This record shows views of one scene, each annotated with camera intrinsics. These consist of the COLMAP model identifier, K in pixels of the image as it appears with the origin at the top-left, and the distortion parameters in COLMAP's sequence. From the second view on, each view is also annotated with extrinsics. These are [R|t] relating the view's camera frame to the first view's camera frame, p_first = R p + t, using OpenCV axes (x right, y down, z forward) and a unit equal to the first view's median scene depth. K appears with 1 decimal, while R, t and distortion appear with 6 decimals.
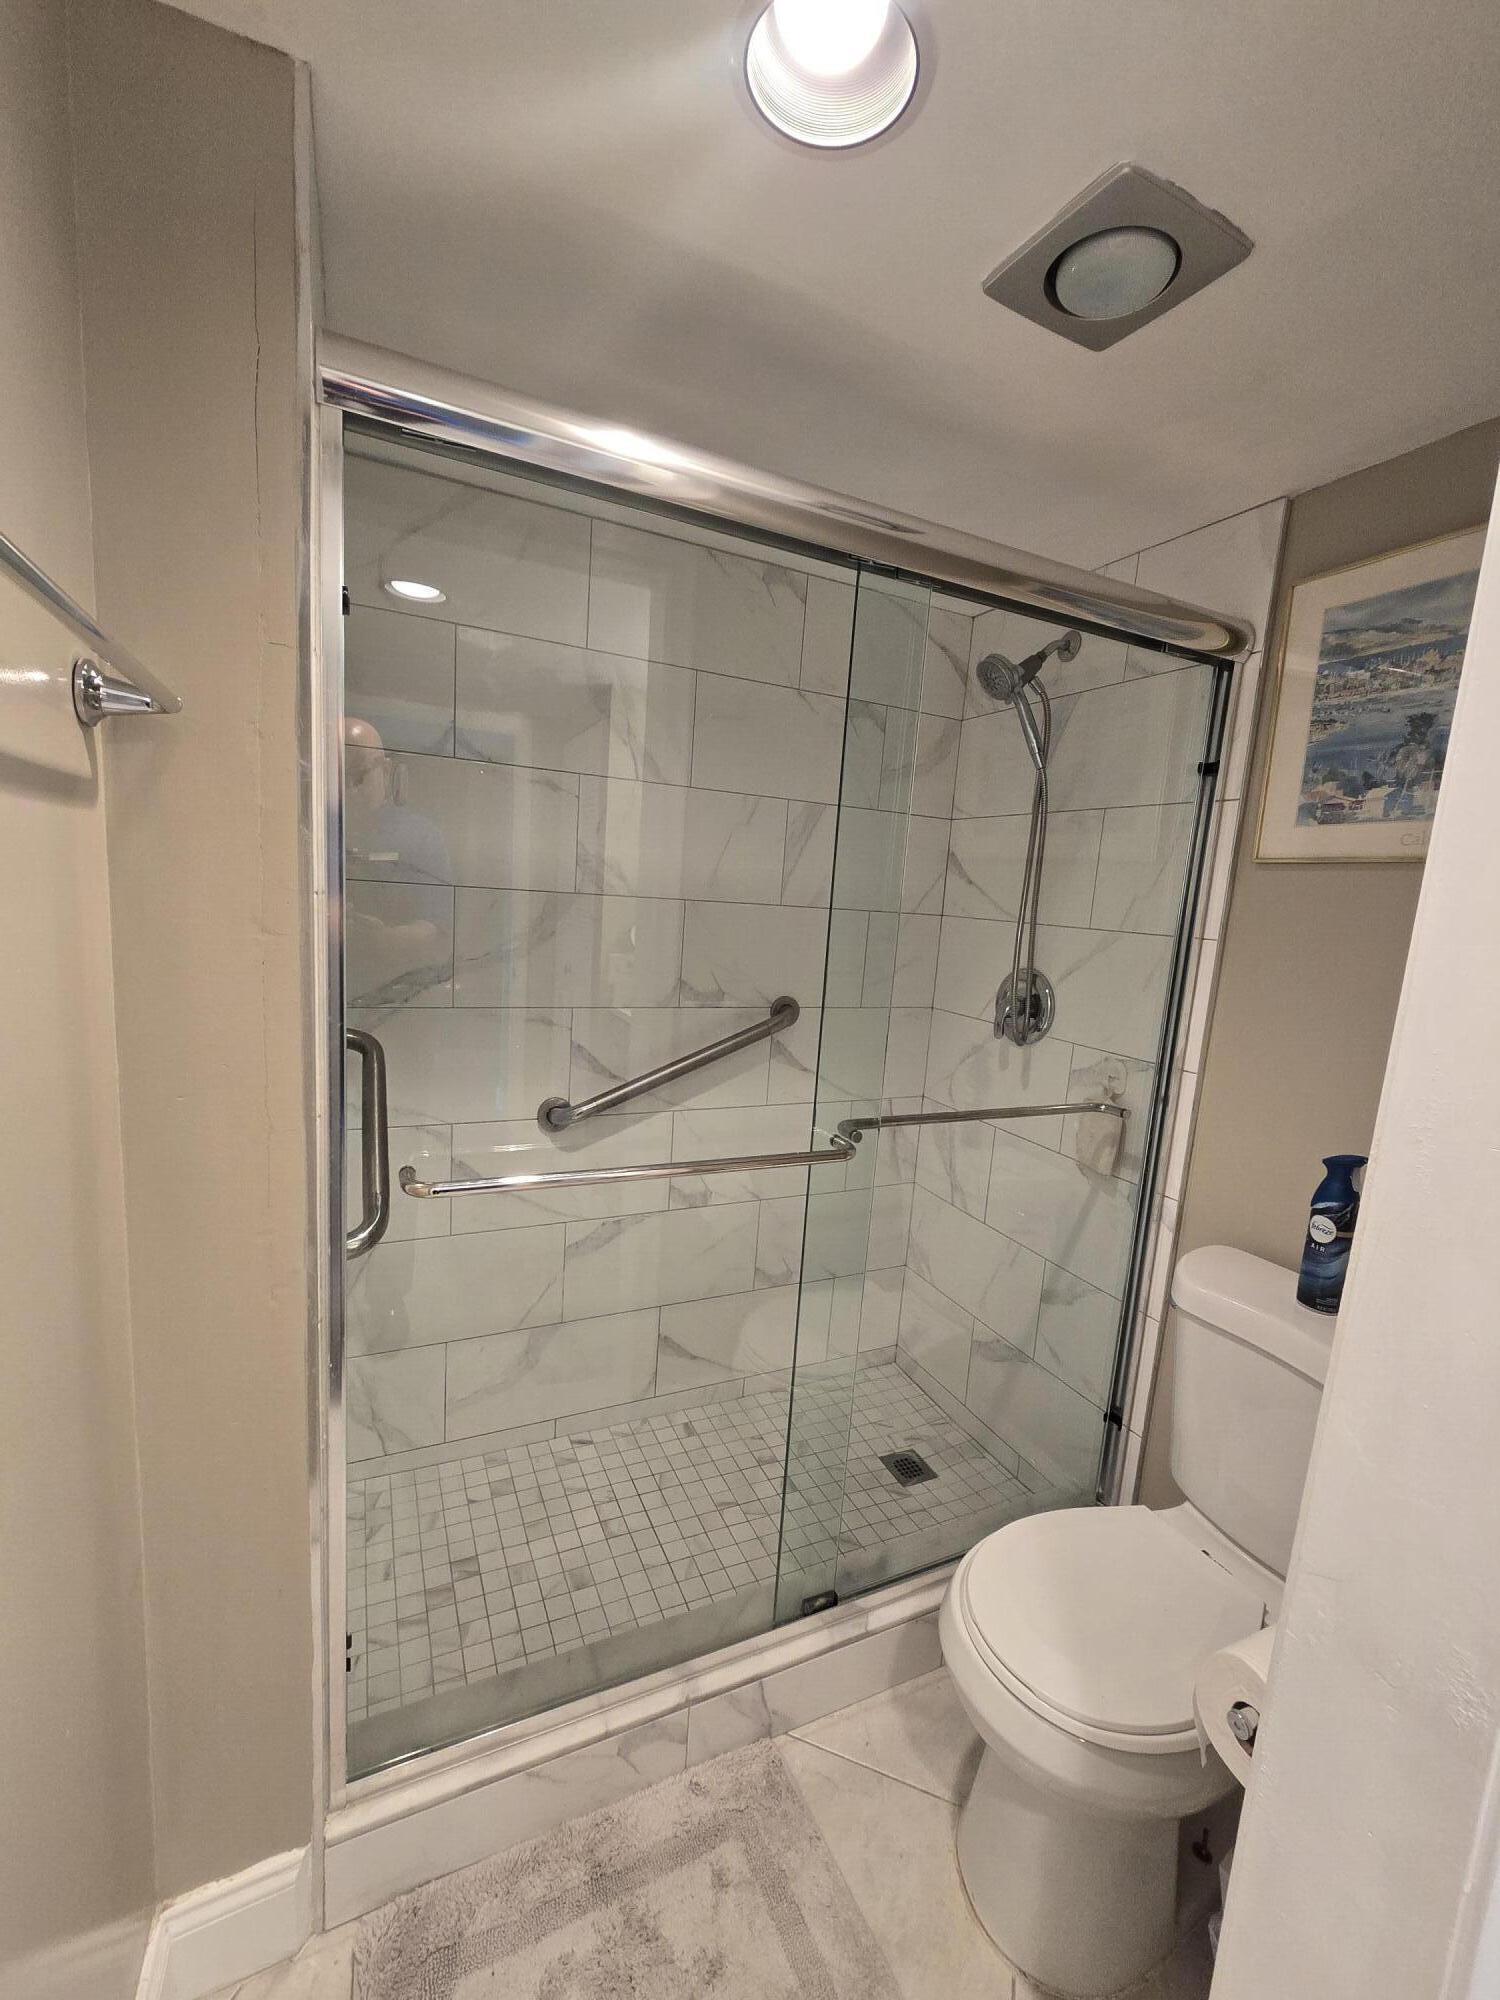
lens RADIAL K [[835.4, 0, 737.4], [0, 835.4, 1011.0], [0, 0, 1]] dist [0.004113, 0.000742]
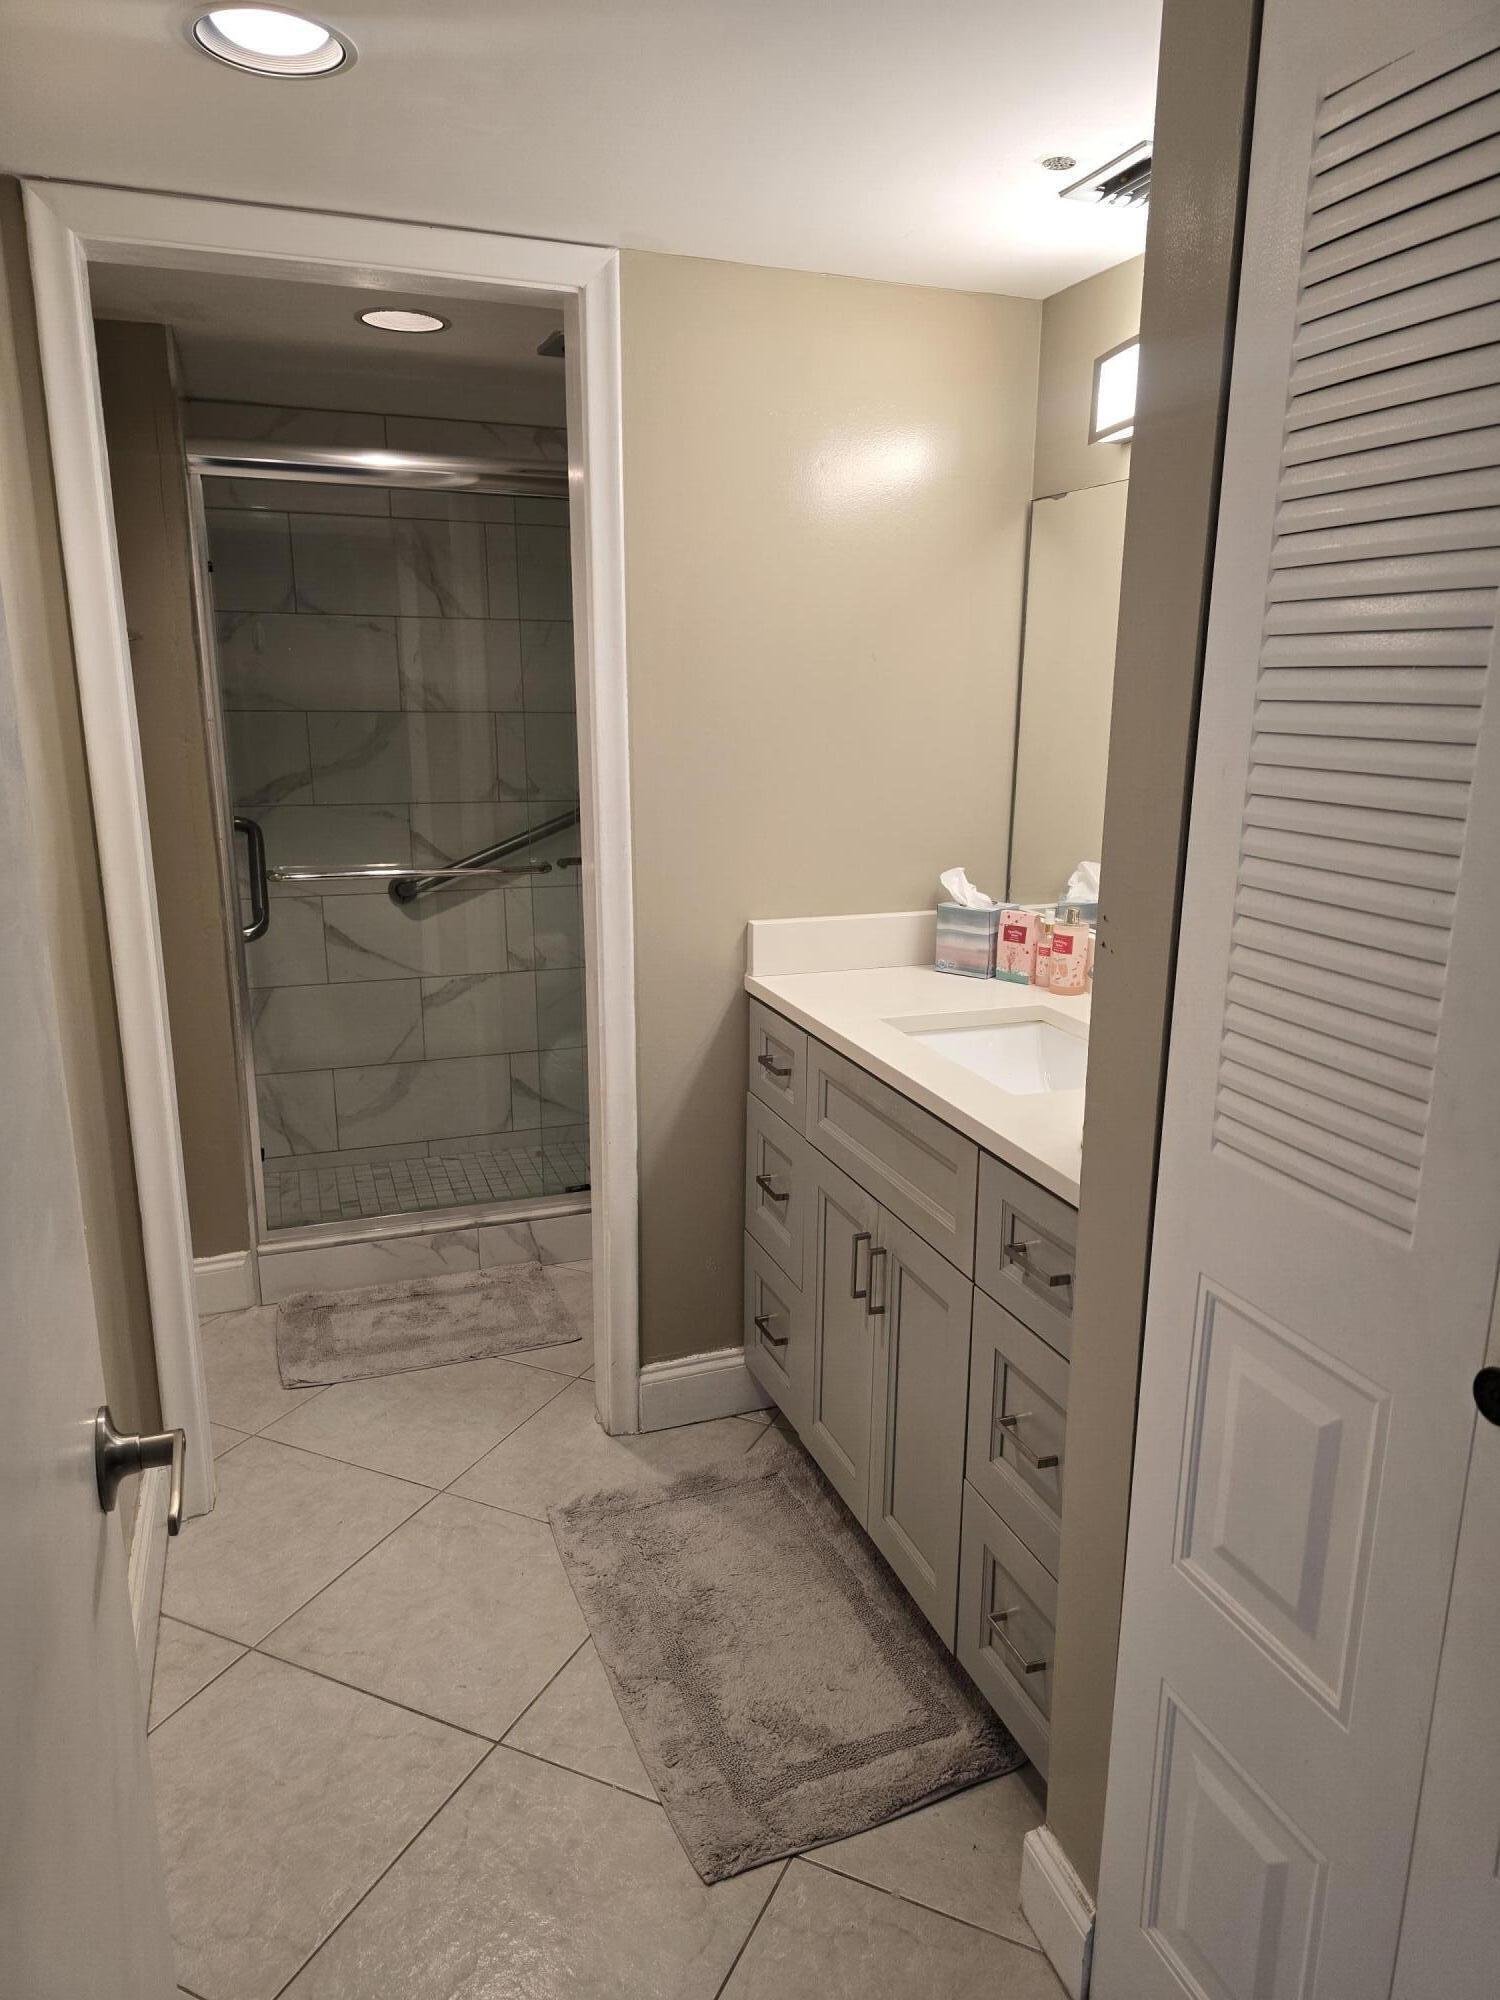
lens RADIAL K [[1341.8, 0, 750.0], [0, 1341.8, 1000.0], [0, 0, 1]] dist [0.075375, -0.067350]
pose [[0.994959, -0.040399, -0.091781, 0.599821], [0.048263, 0.995199, 0.085141, 0.172949], [0.087901, -0.089142, 0.992133, -1.233848]]
